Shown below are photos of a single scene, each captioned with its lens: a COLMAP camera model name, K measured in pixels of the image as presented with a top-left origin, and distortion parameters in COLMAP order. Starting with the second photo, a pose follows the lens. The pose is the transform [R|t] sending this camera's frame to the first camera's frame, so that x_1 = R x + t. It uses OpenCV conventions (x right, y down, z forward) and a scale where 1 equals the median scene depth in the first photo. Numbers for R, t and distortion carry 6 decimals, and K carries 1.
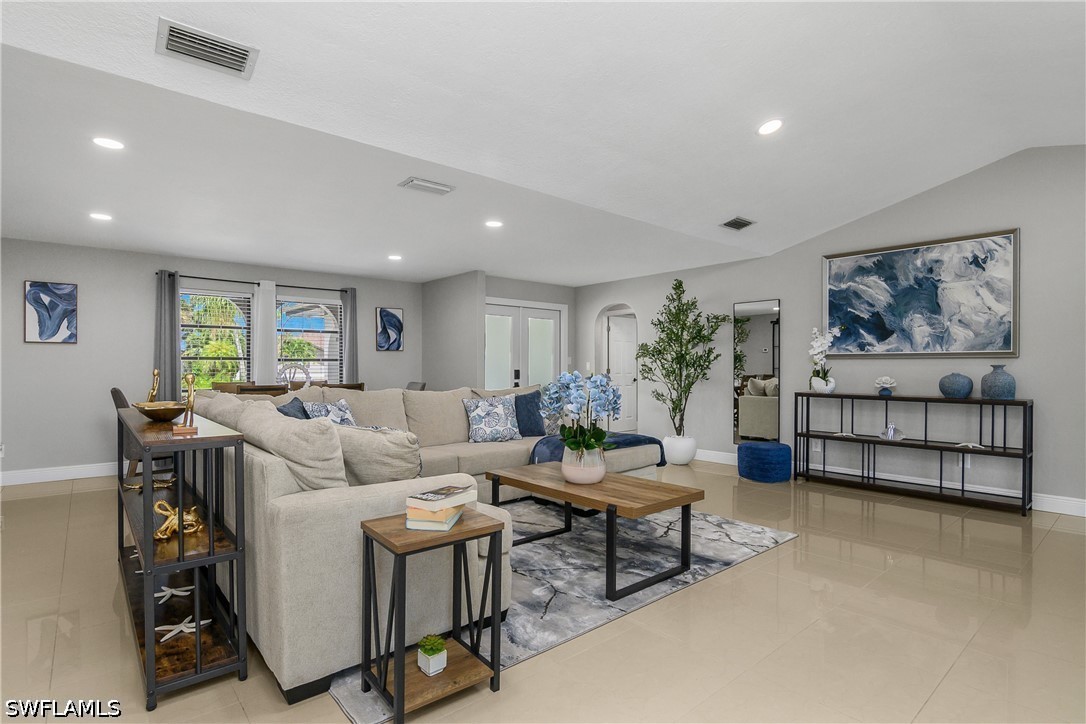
lens RADIAL K [[546.0, 0, 542.0], [0, 546.0, 363.2], [0, 0, 1]] dist [-0.023228, 0.004346]
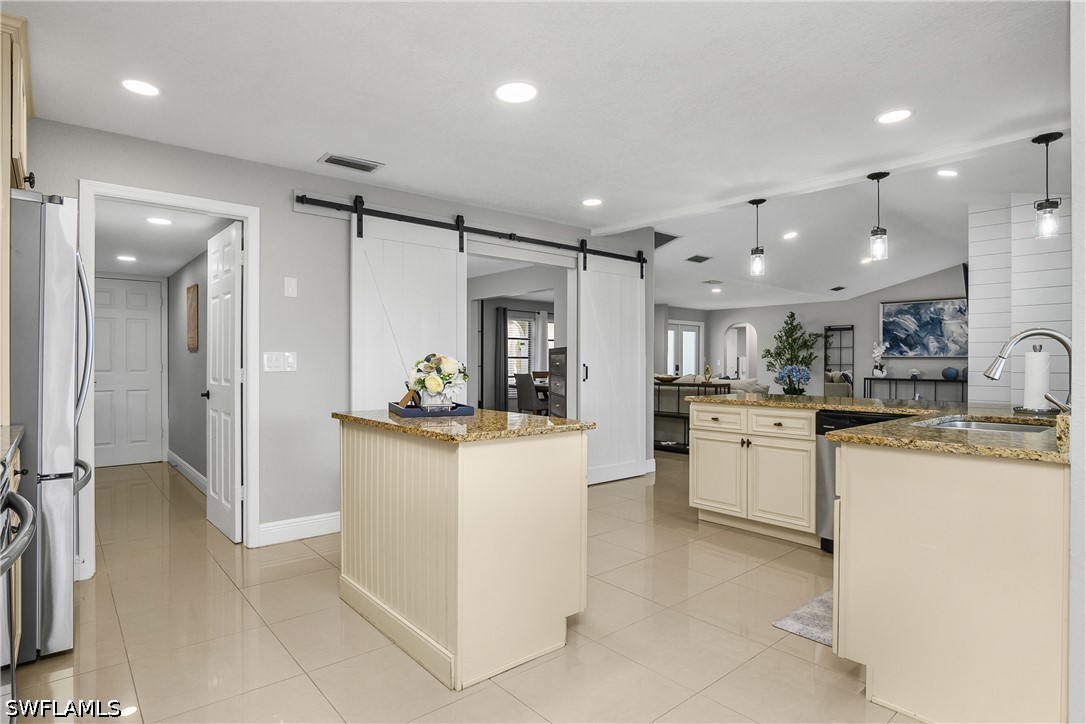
lens RADIAL K [[550.8, 0, 544.1], [0, 550.8, 363.1], [0, 0, 1]] dist [-0.037448, 0.000061]
pose [[0.999969, 0.003688, -0.006991, -0.618233], [-0.003644, 0.999973, 0.006345, -0.002972], [0.007015, -0.006320, 0.999955, -0.861778]]
